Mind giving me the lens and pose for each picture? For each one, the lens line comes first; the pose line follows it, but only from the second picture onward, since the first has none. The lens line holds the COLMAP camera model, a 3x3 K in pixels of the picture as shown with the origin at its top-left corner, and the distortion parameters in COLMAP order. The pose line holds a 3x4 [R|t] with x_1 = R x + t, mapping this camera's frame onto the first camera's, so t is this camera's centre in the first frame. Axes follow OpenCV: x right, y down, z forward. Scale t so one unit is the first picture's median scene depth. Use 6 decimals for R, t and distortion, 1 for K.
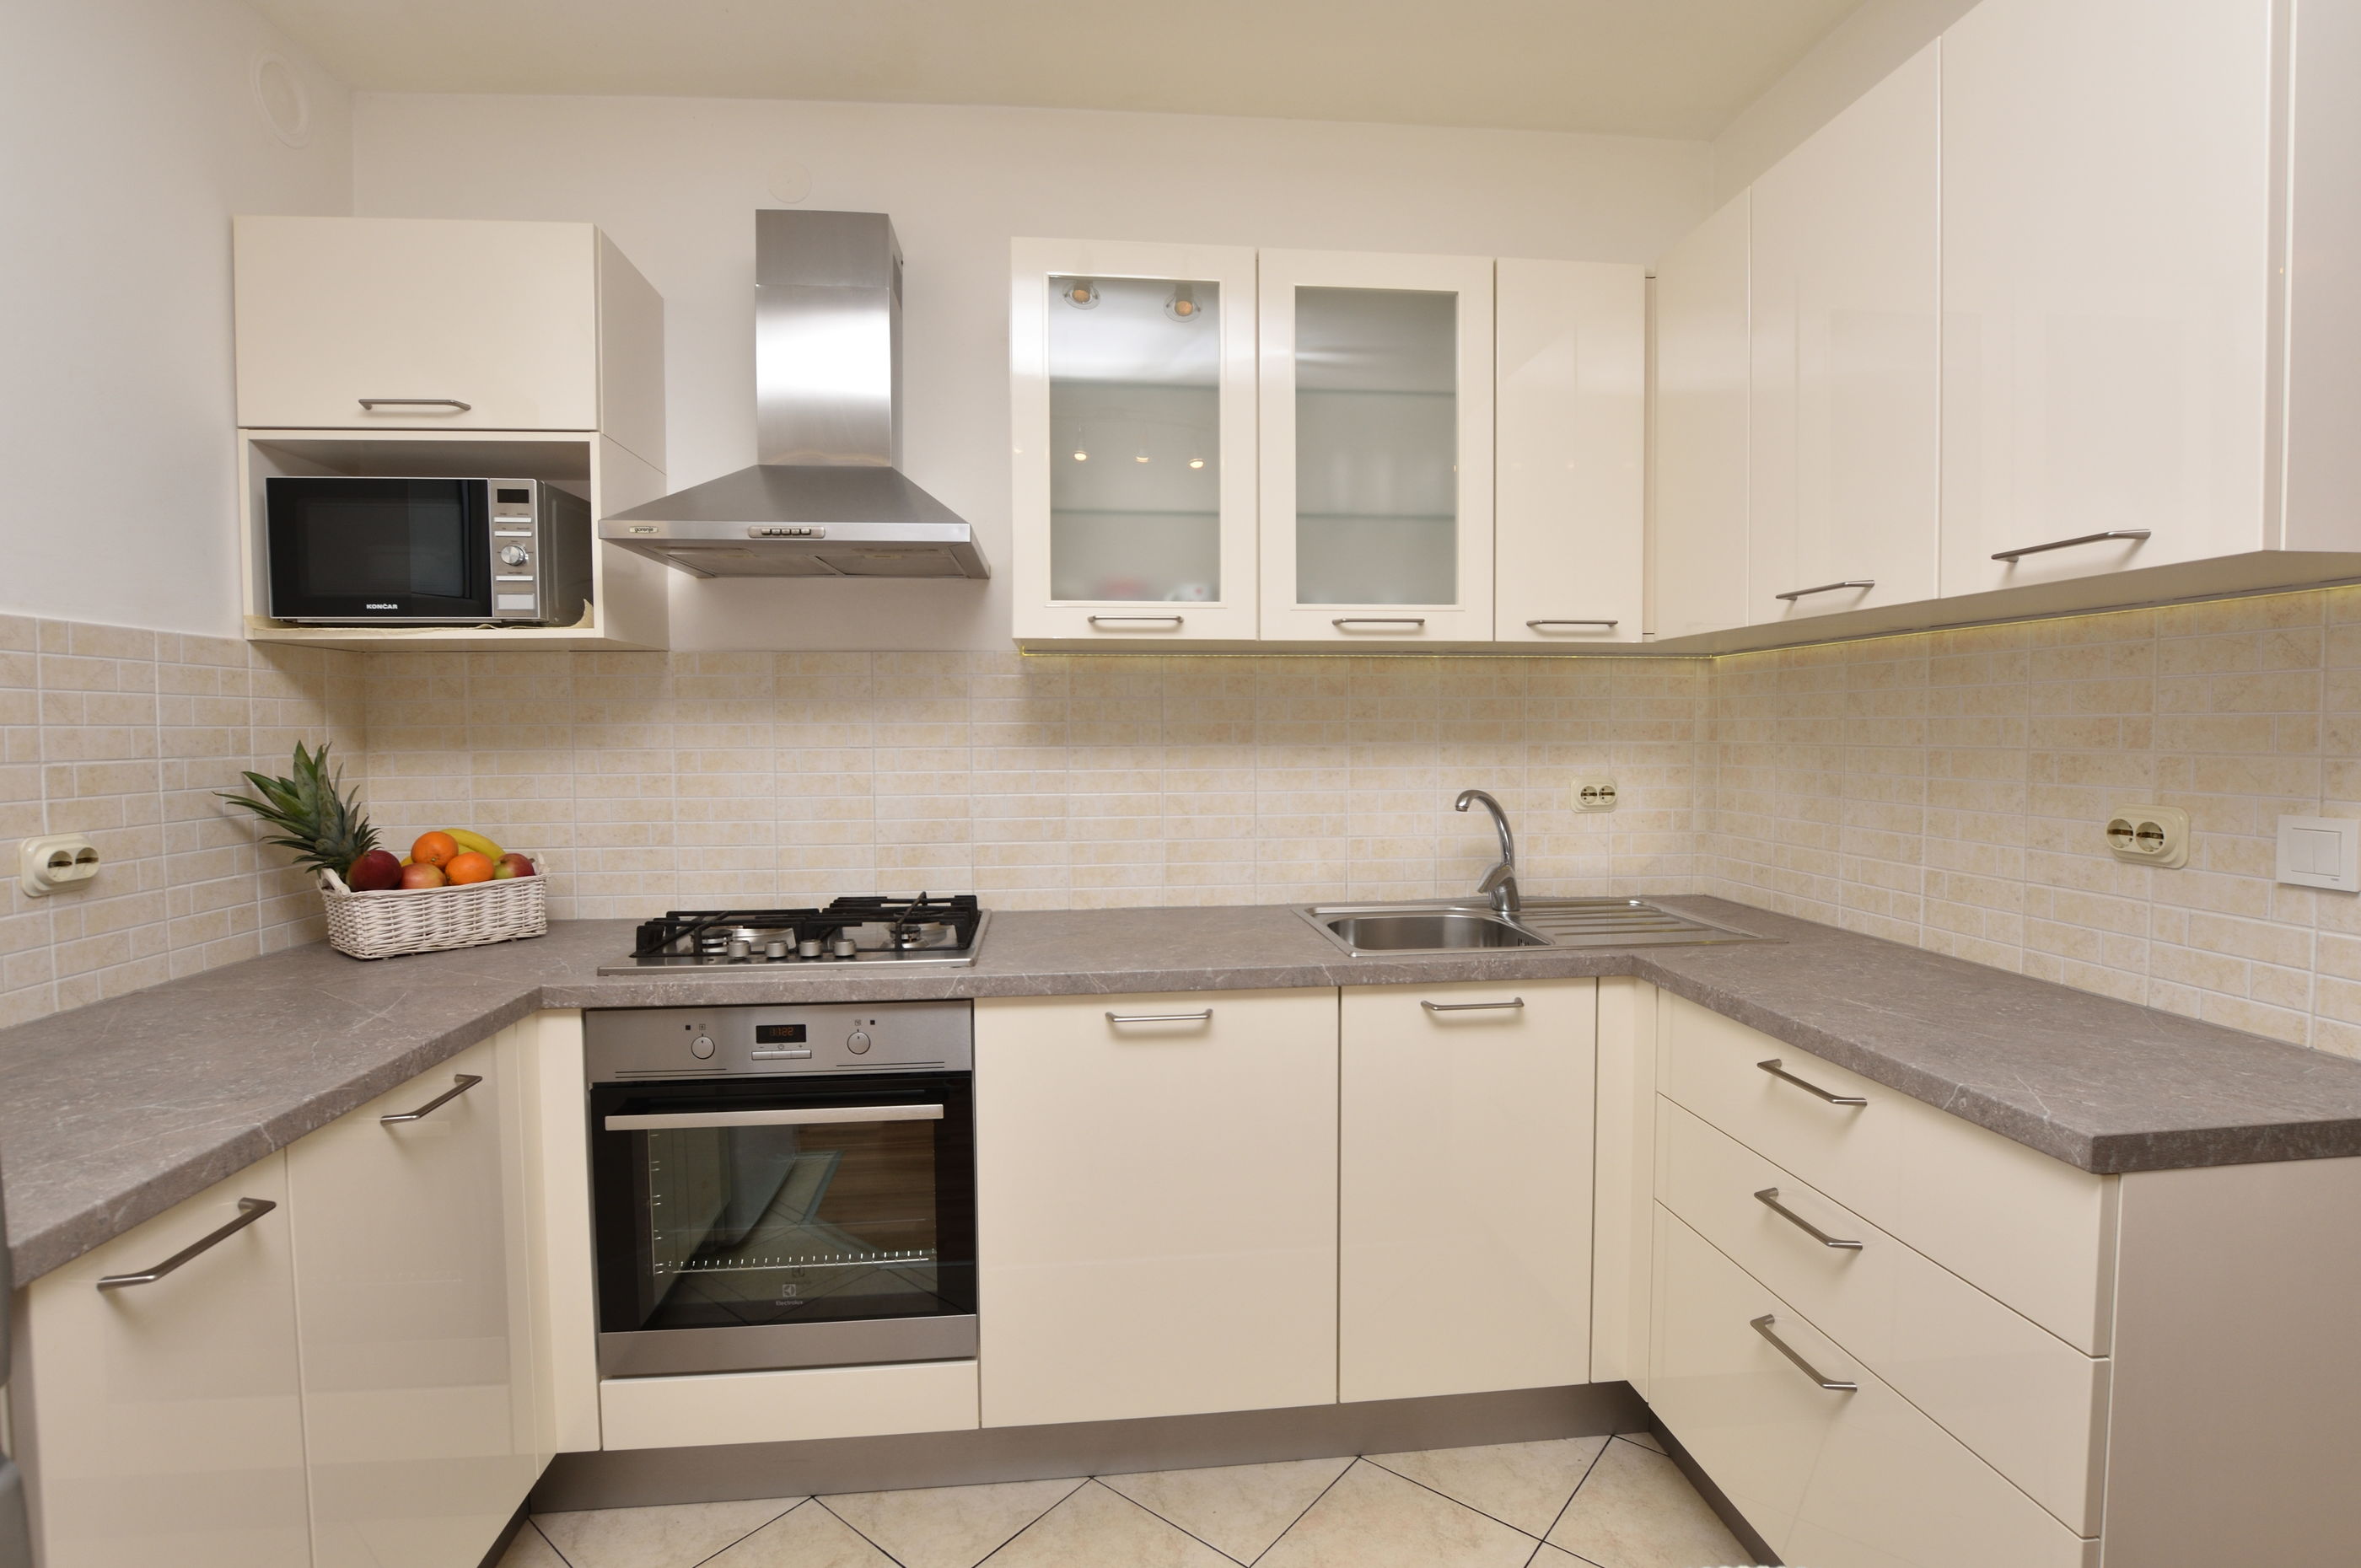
lens RADIAL K [[1105.4, 0, 1179.8], [0, 1105.4, 771.6], [0, 0, 1]] dist [-0.029040, 0.001445]
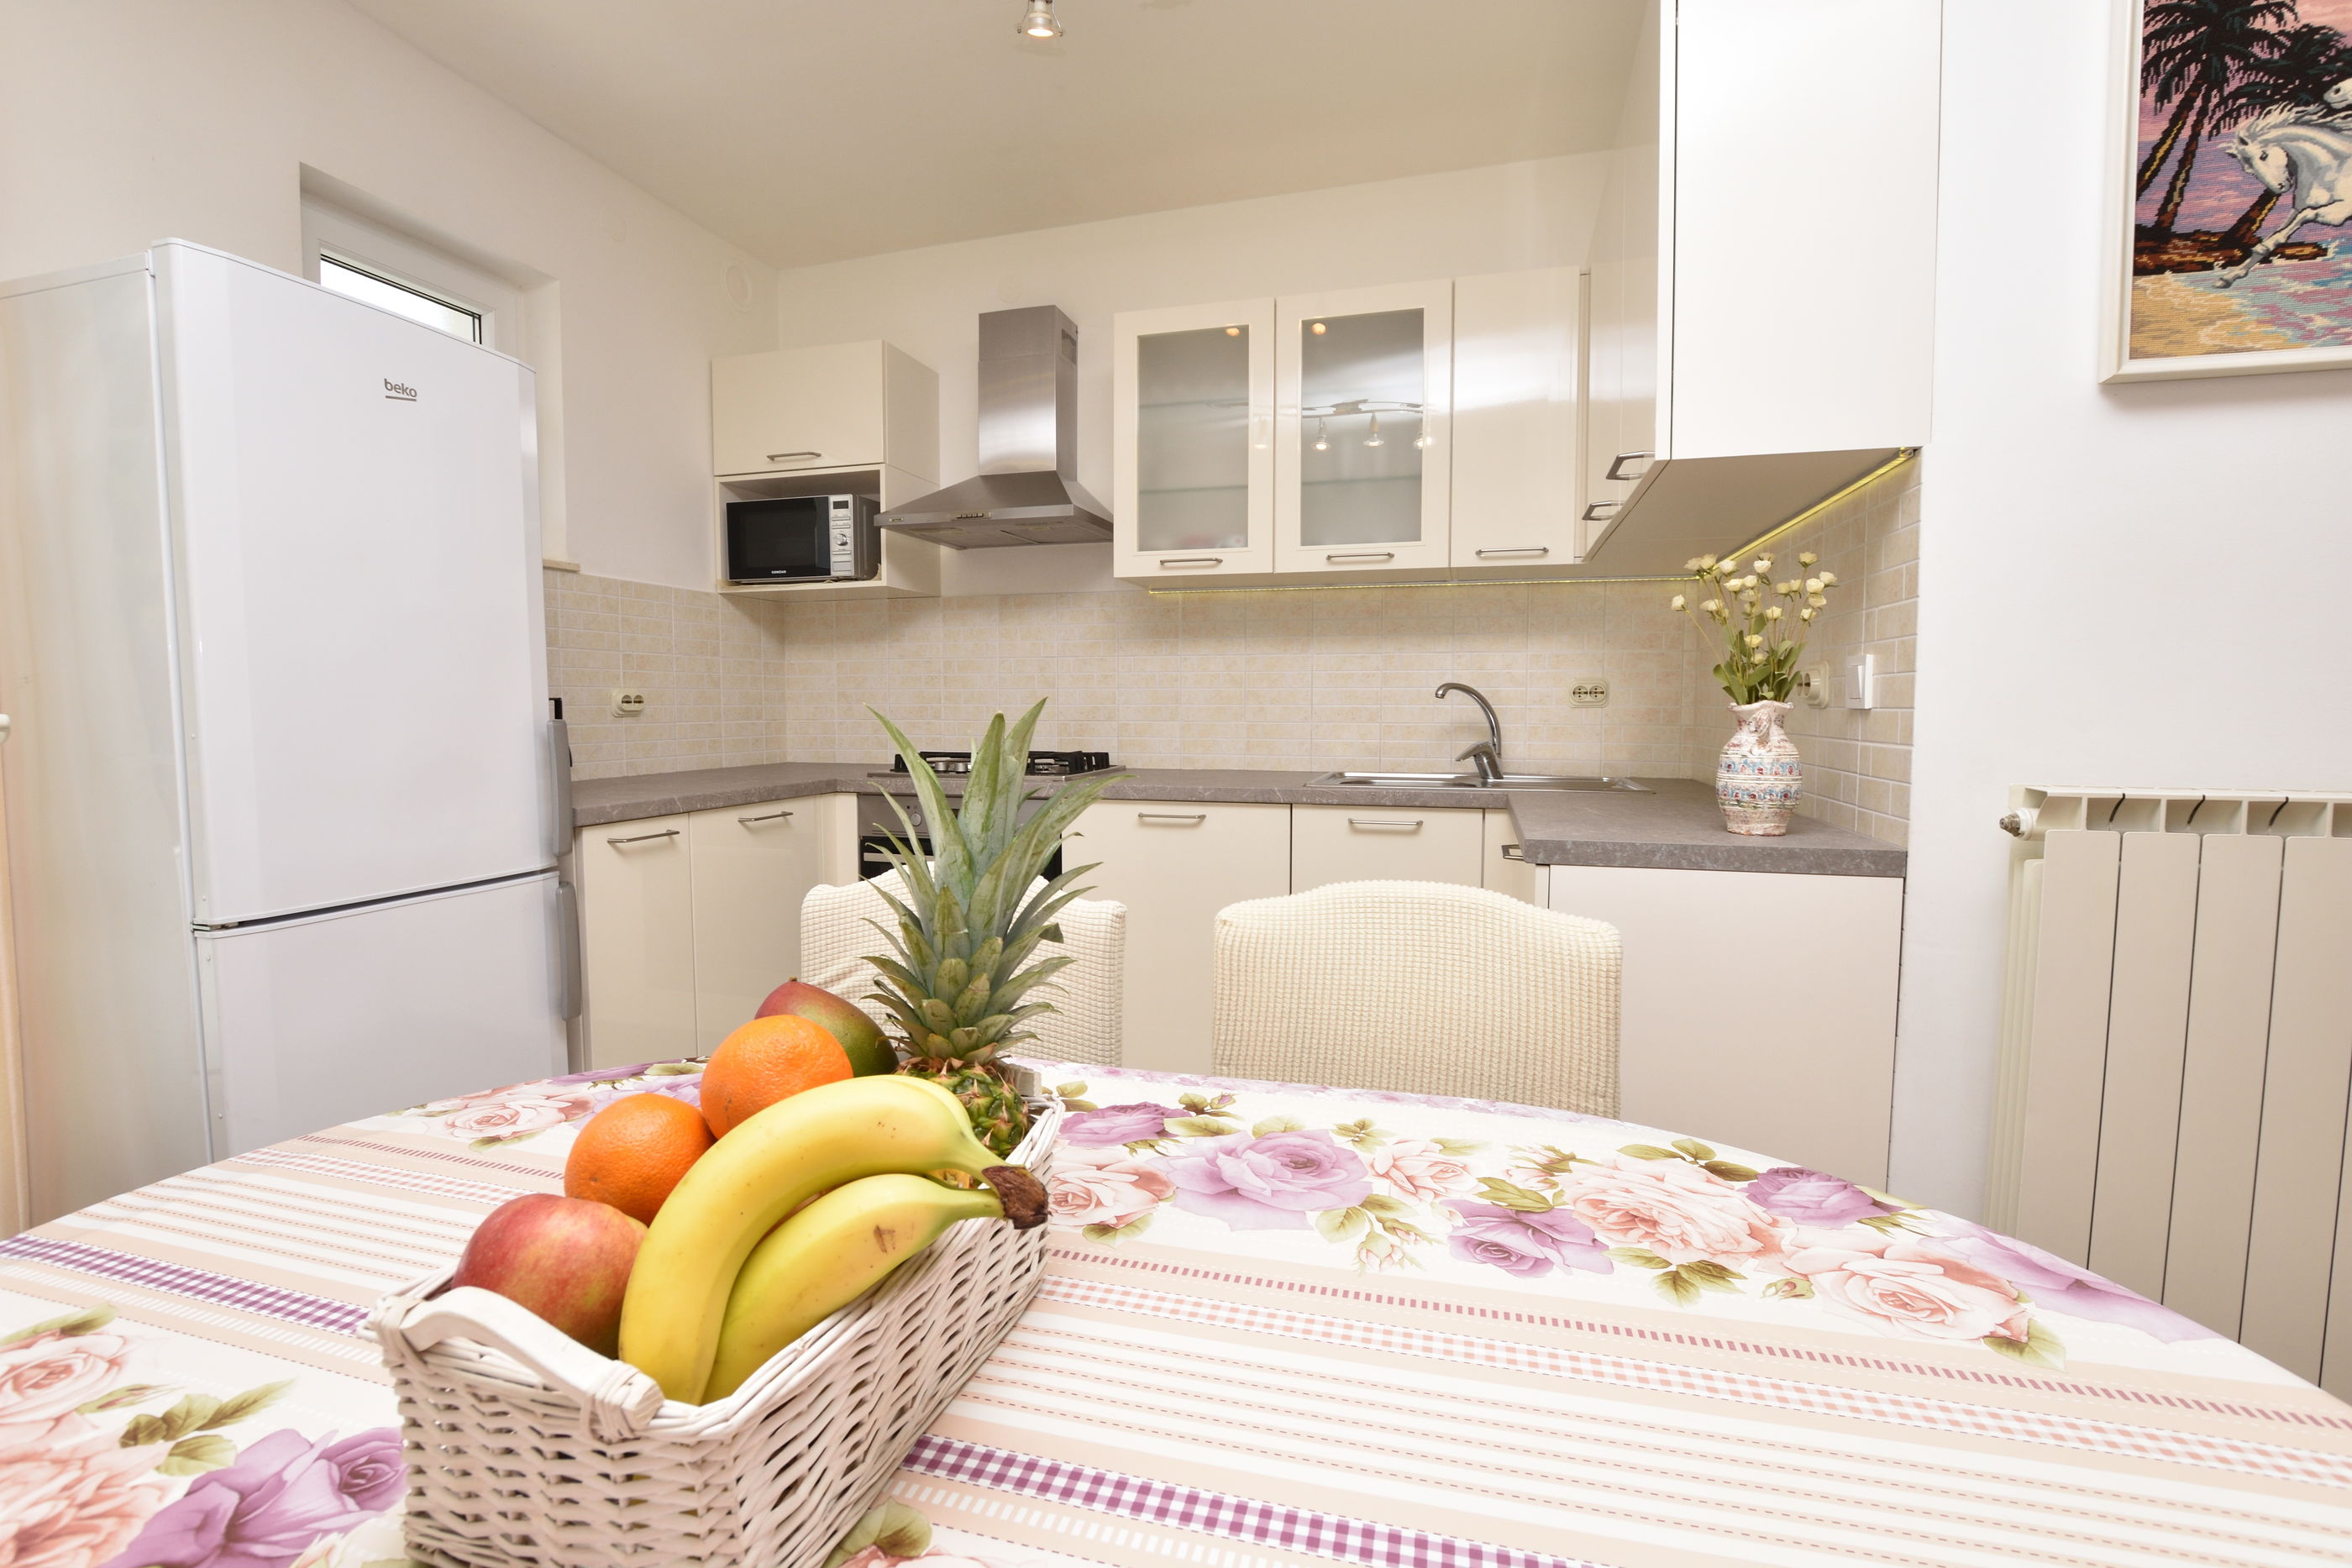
lens RADIAL K [[1039.7, 0, 1184.0], [0, 1039.7, 775.3], [0, 0, 1]] dist [-0.033760, 0.009327]
pose [[0.929786, 0.030448, -0.366838, 0.495007], [-0.019497, 0.999248, 0.033521, 0.107179], [0.367583, -0.024015, 0.929681, -0.322146]]
